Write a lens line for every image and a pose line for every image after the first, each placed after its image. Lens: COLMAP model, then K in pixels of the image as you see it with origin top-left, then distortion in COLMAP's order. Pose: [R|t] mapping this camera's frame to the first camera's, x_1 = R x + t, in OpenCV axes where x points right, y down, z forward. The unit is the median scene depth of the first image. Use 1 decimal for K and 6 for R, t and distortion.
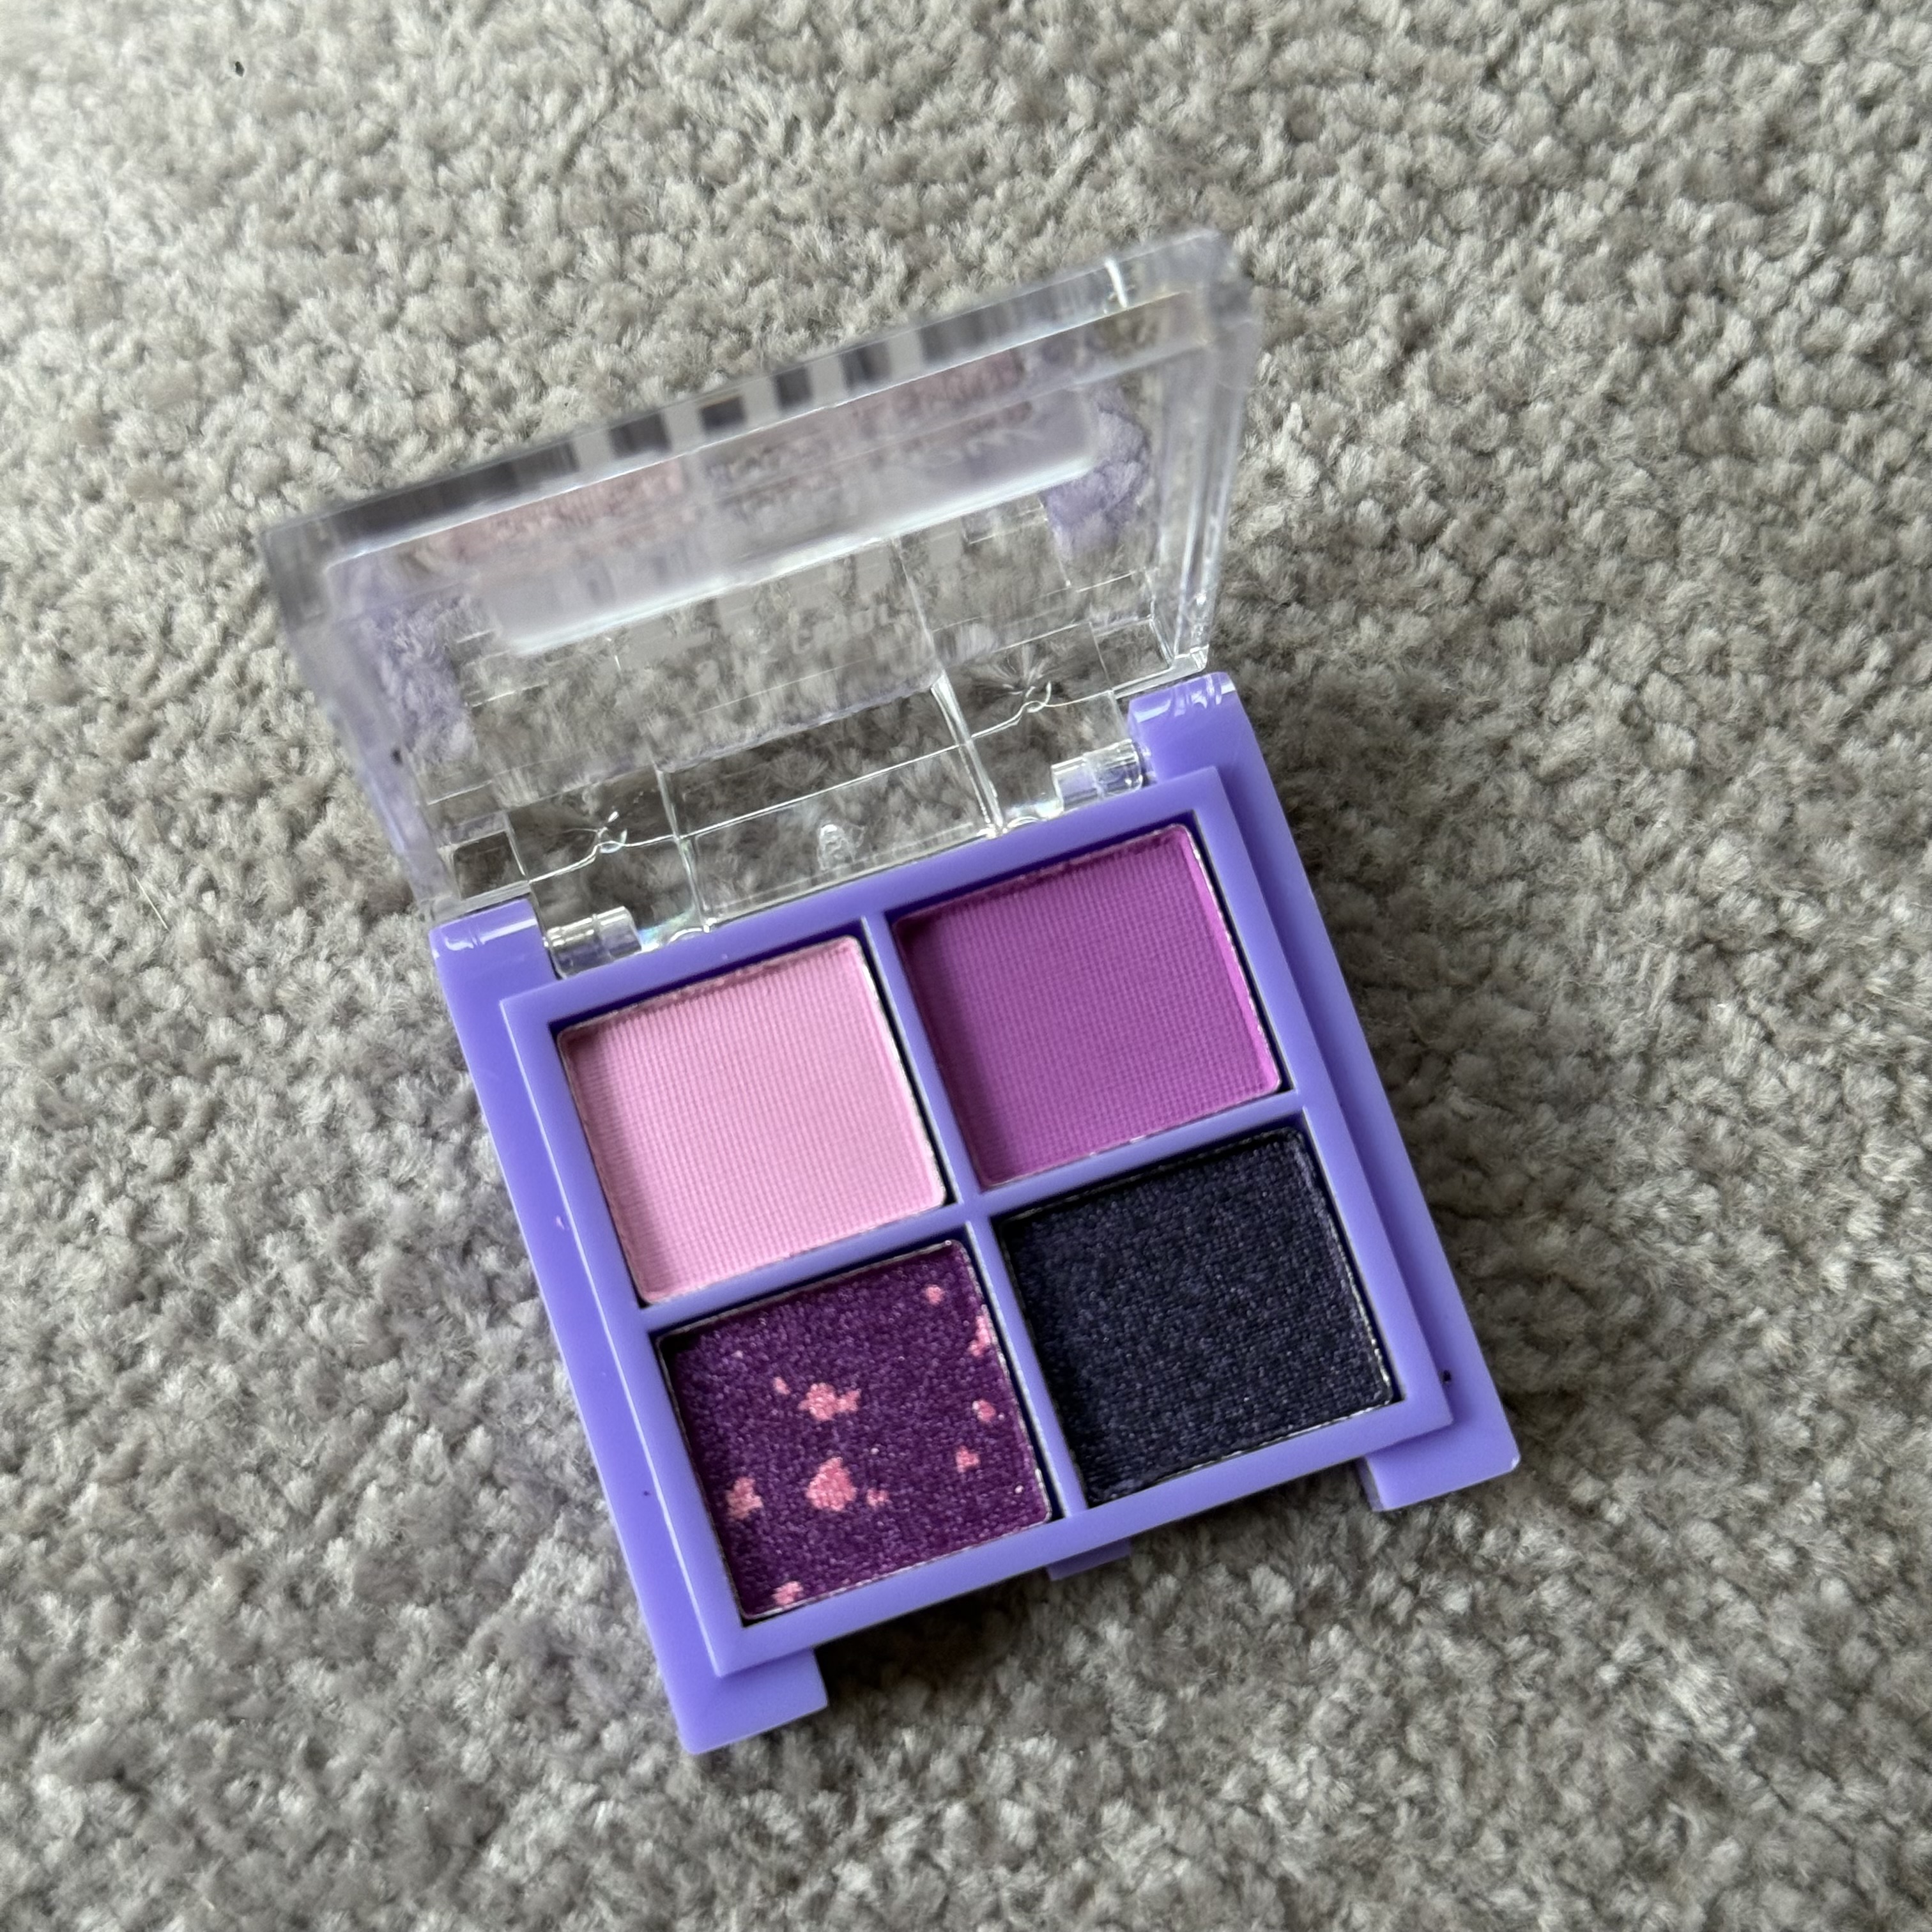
lens RADIAL K [[3818.0, 0, 972.5], [0, 3818.0, 969.0], [0, 0, 1]] dist [0.188997, -0.536233]
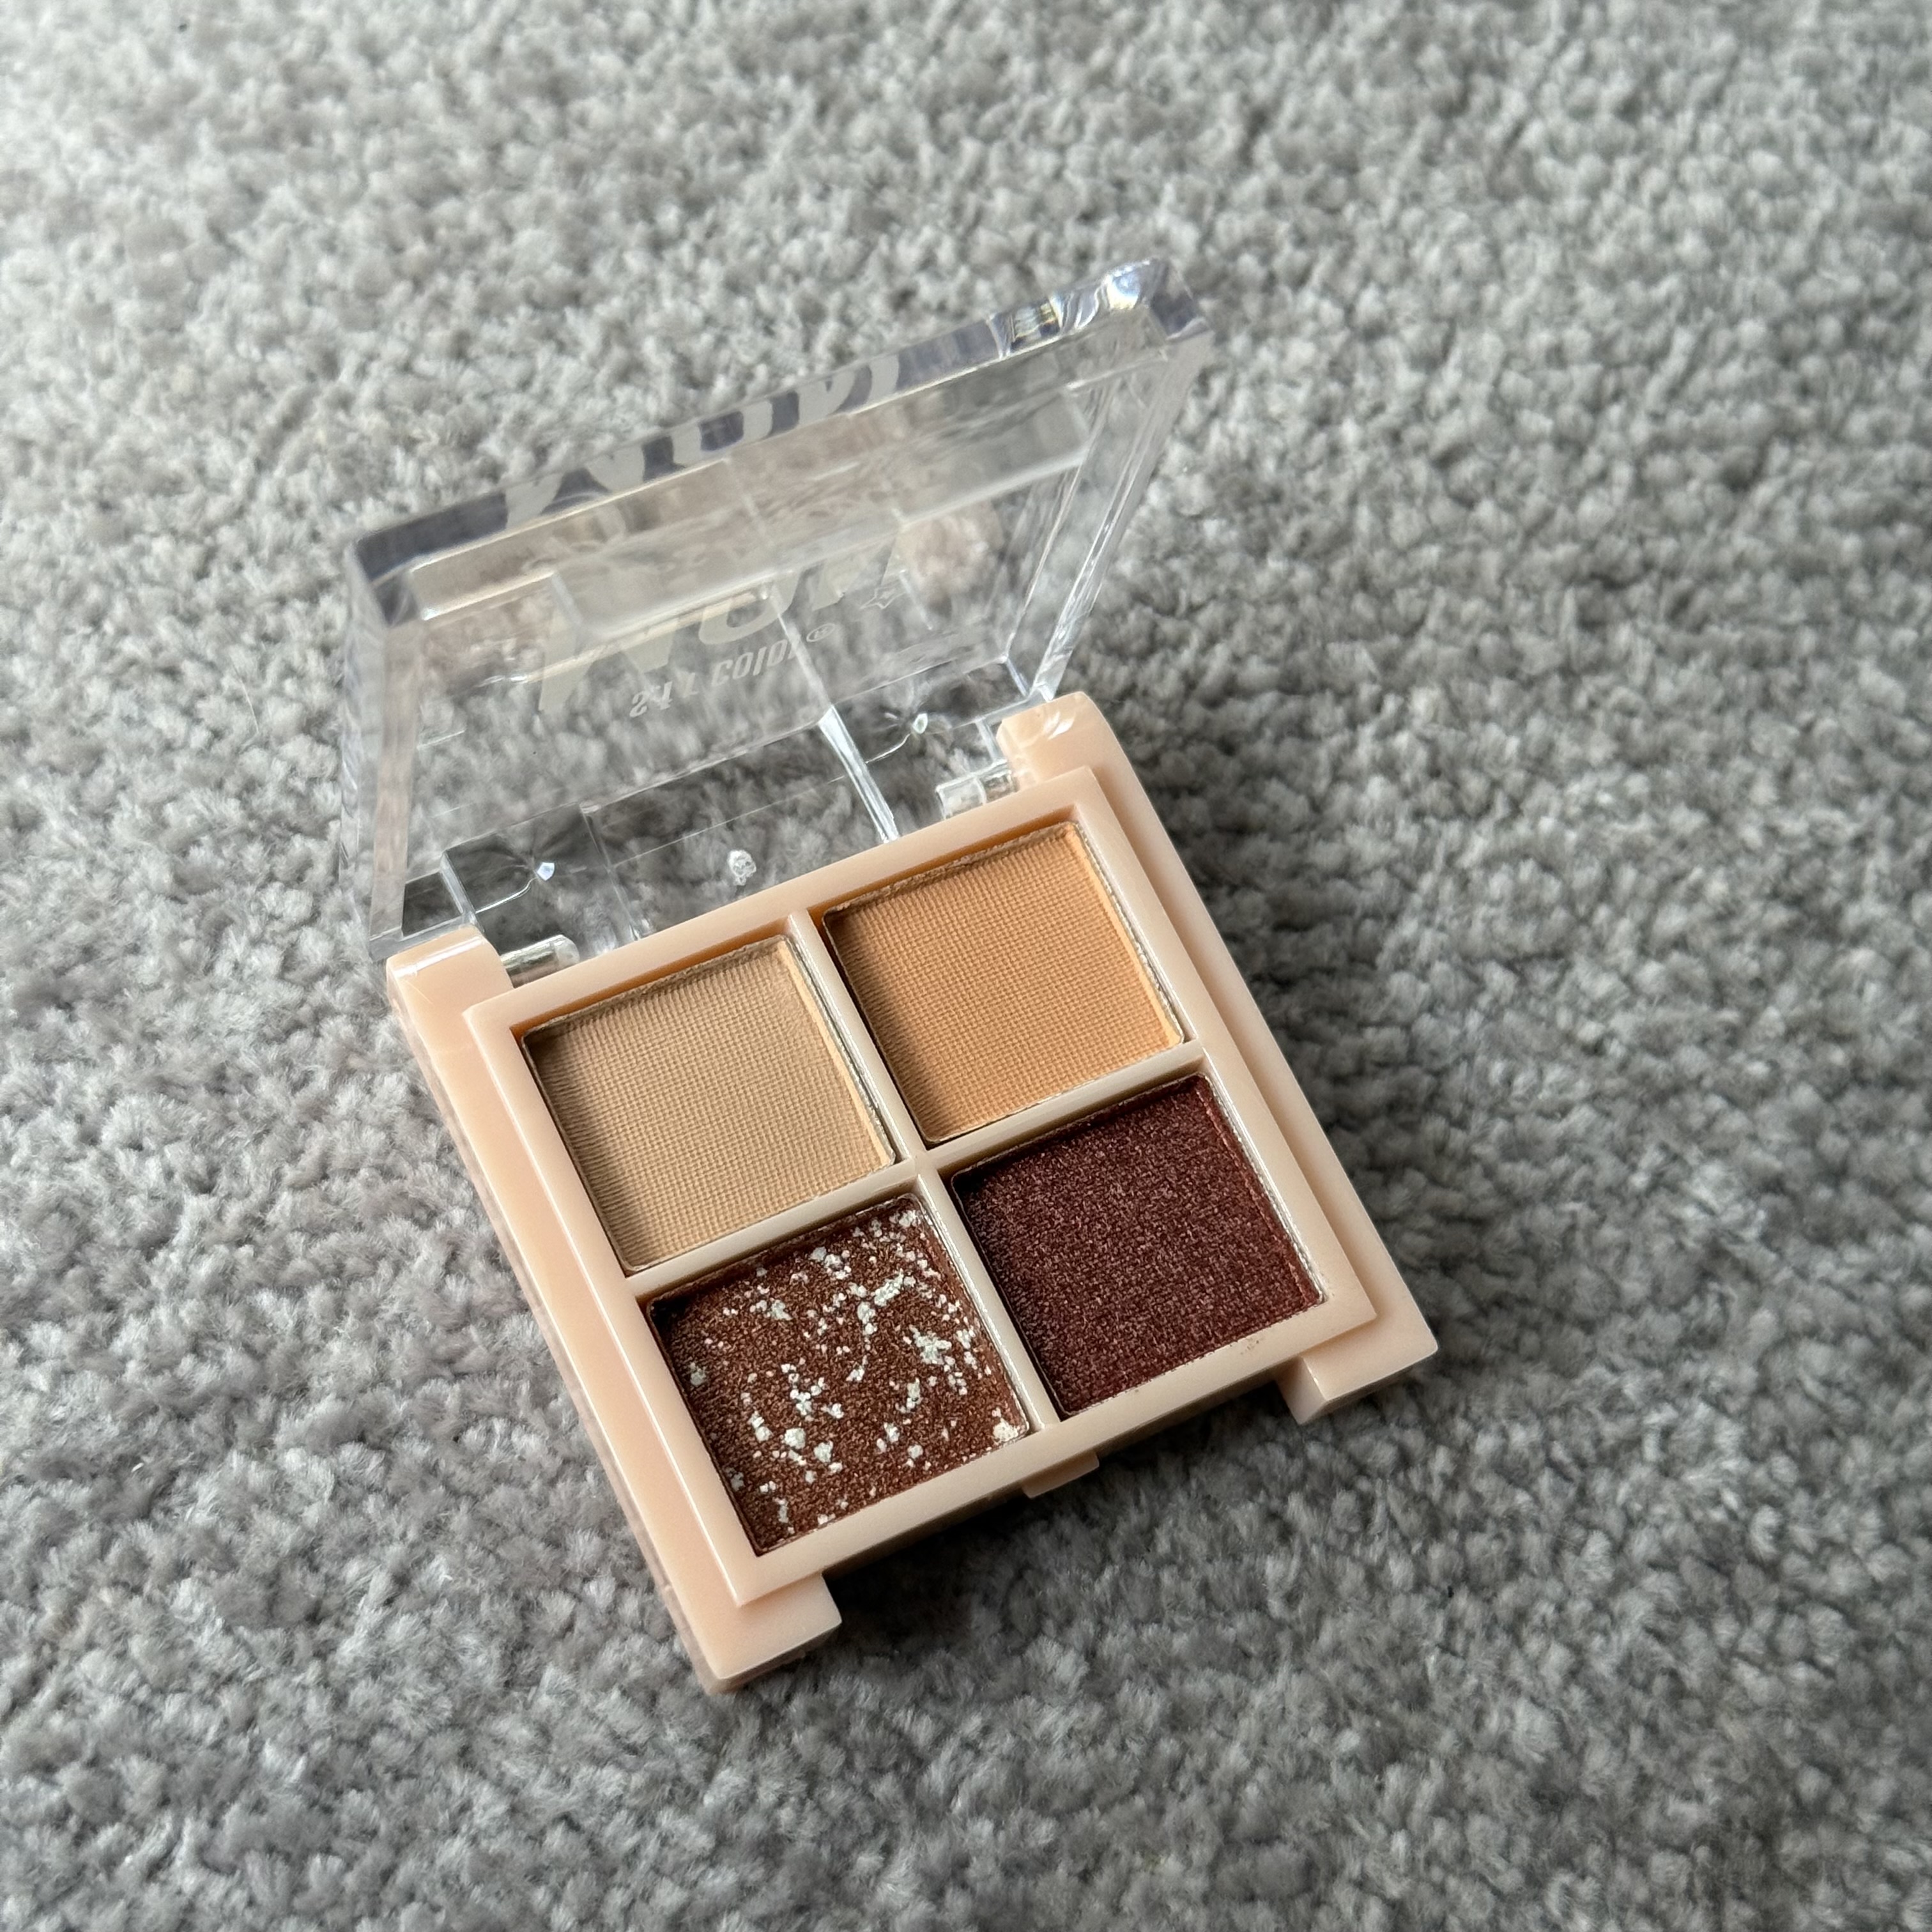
lens RADIAL K [[3818.0, 0, 972.5], [0, 3818.0, 969.0], [0, 0, 1]] dist [0.188997, -0.536233]
pose [[0.971599, -0.121802, 0.202881, -0.242871], [0.150388, 0.979777, -0.131989, 0.234107], [-0.182701, 0.158751, 0.970267, -0.077774]]
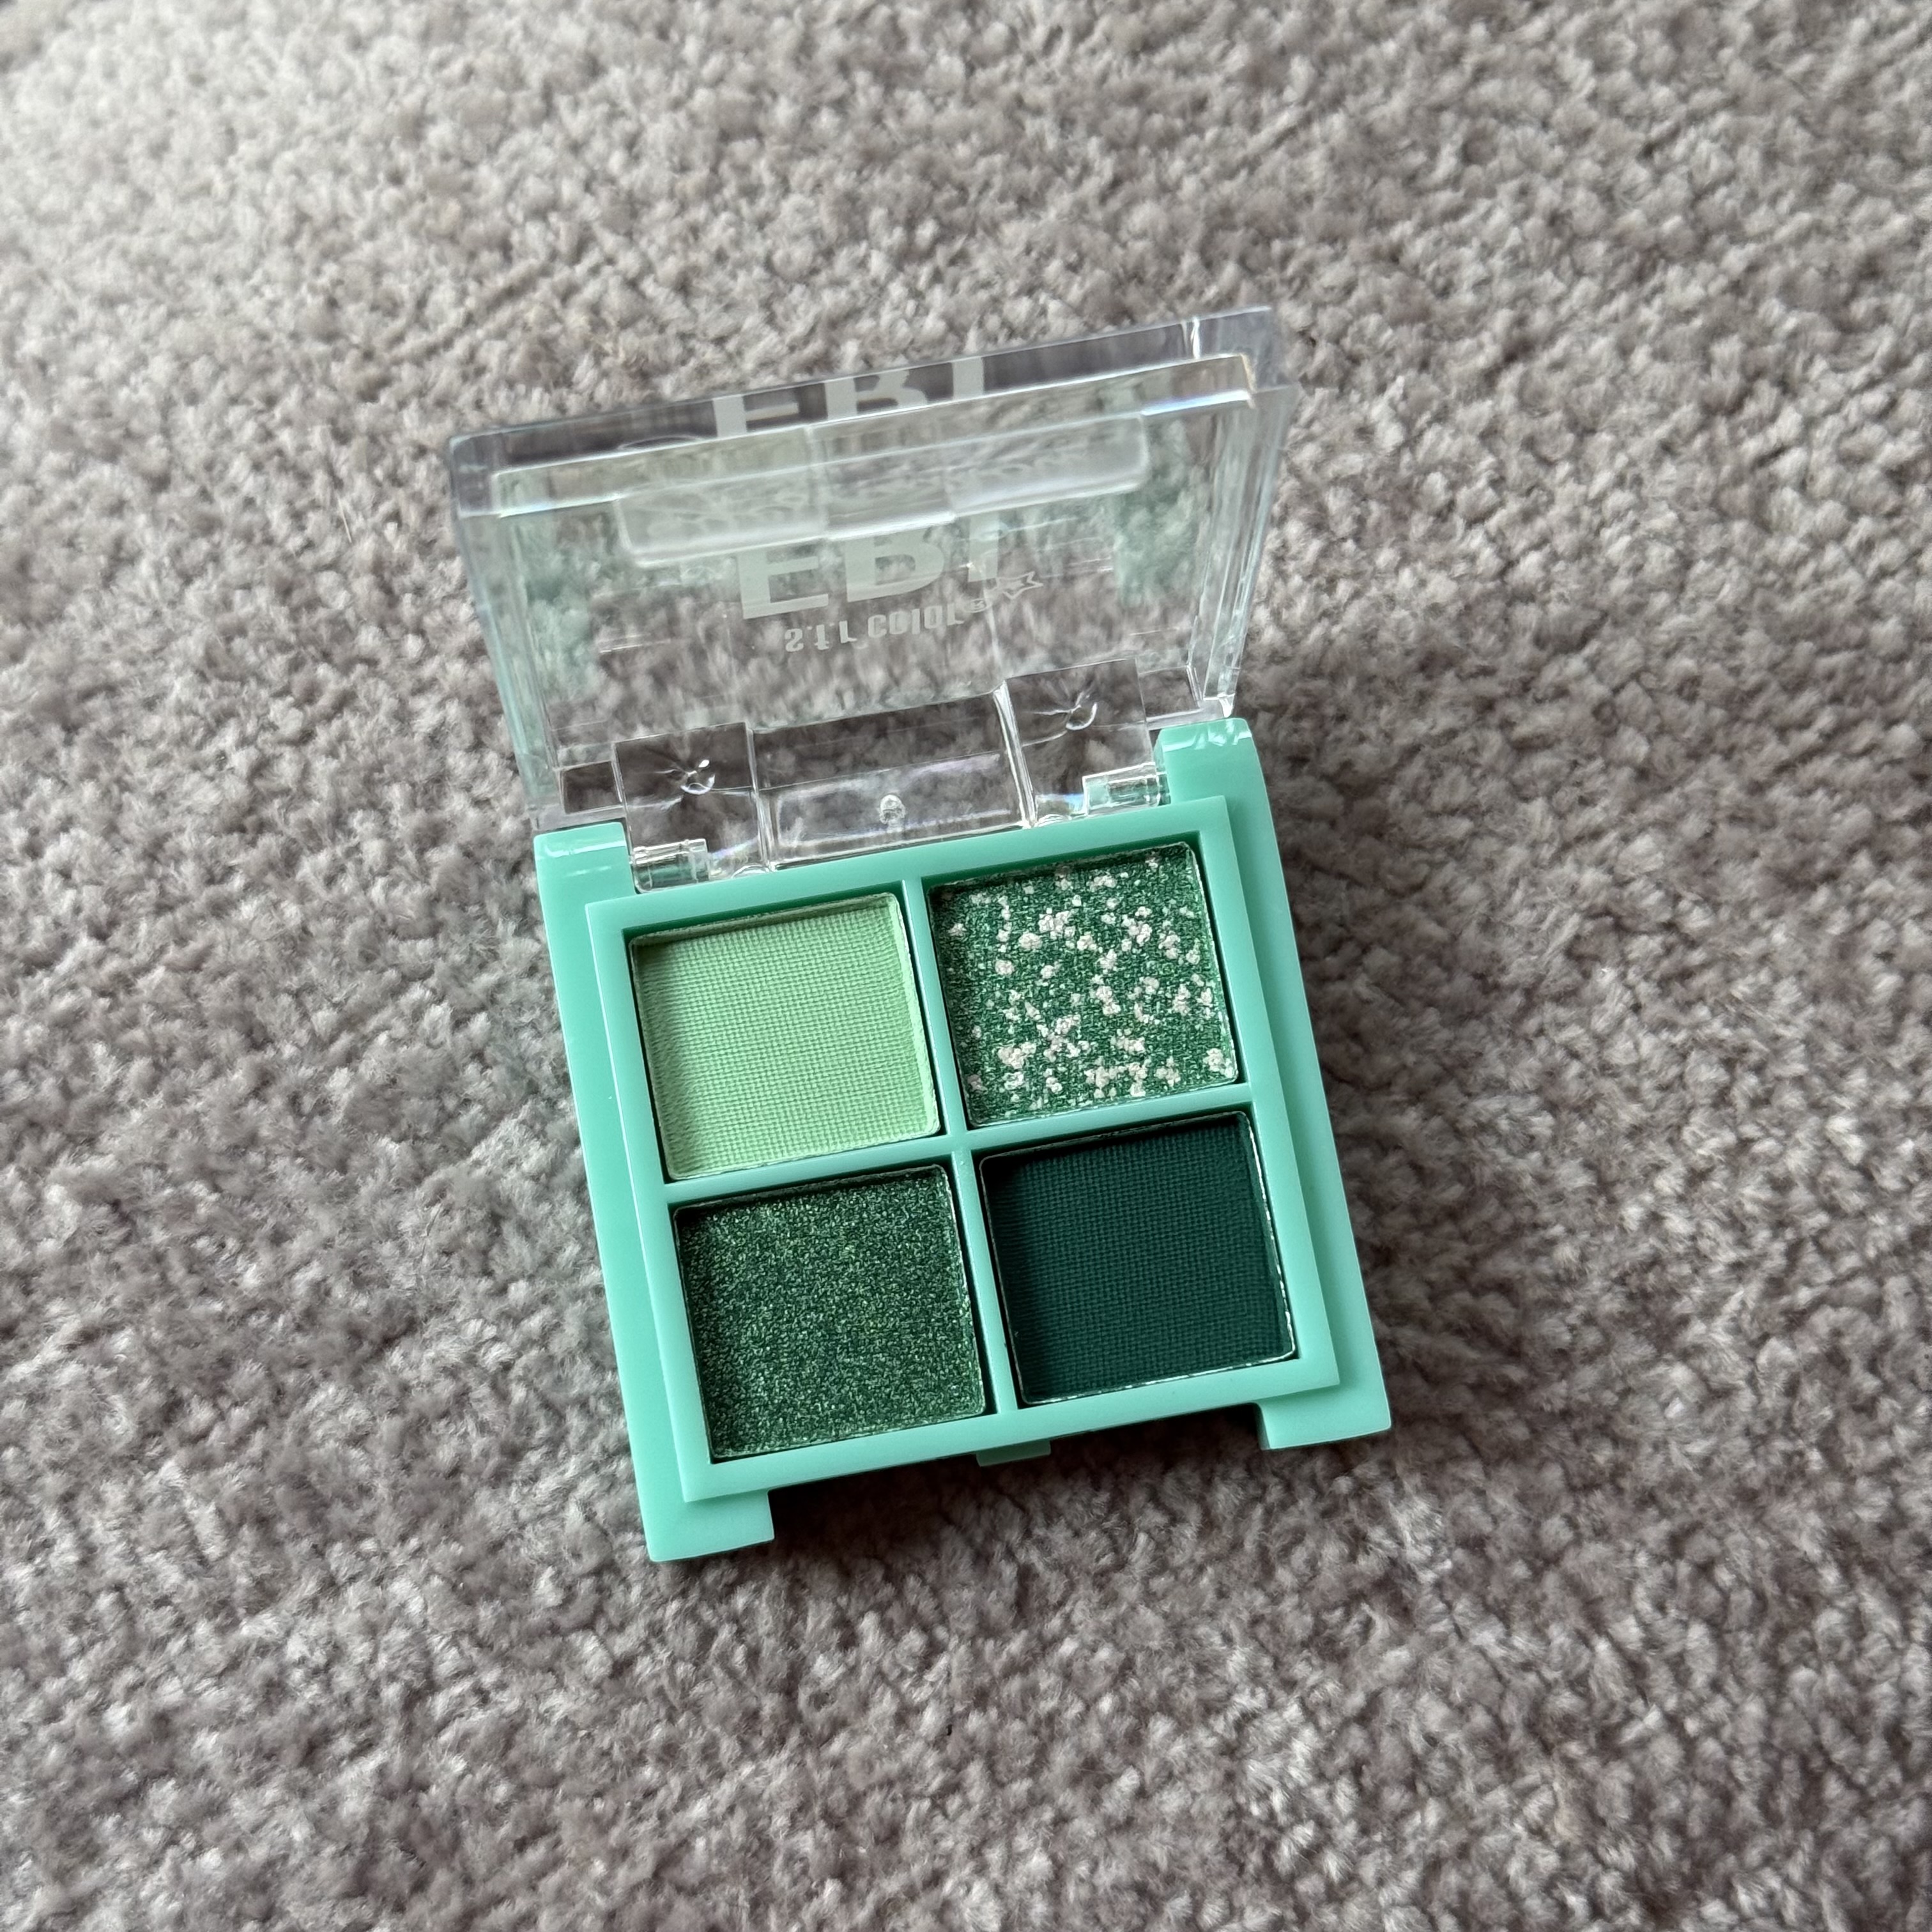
lens RADIAL K [[3818.0, 0, 972.5], [0, 3818.0, 969.0], [0, 0, 1]] dist [0.188997, -0.536233]
pose [[0.959290, 0.278159, -0.048896, 0.067759], [-0.278541, 0.960424, -0.001044, 0.063368], [0.046670, 0.014621, 0.998803, -0.167015]]
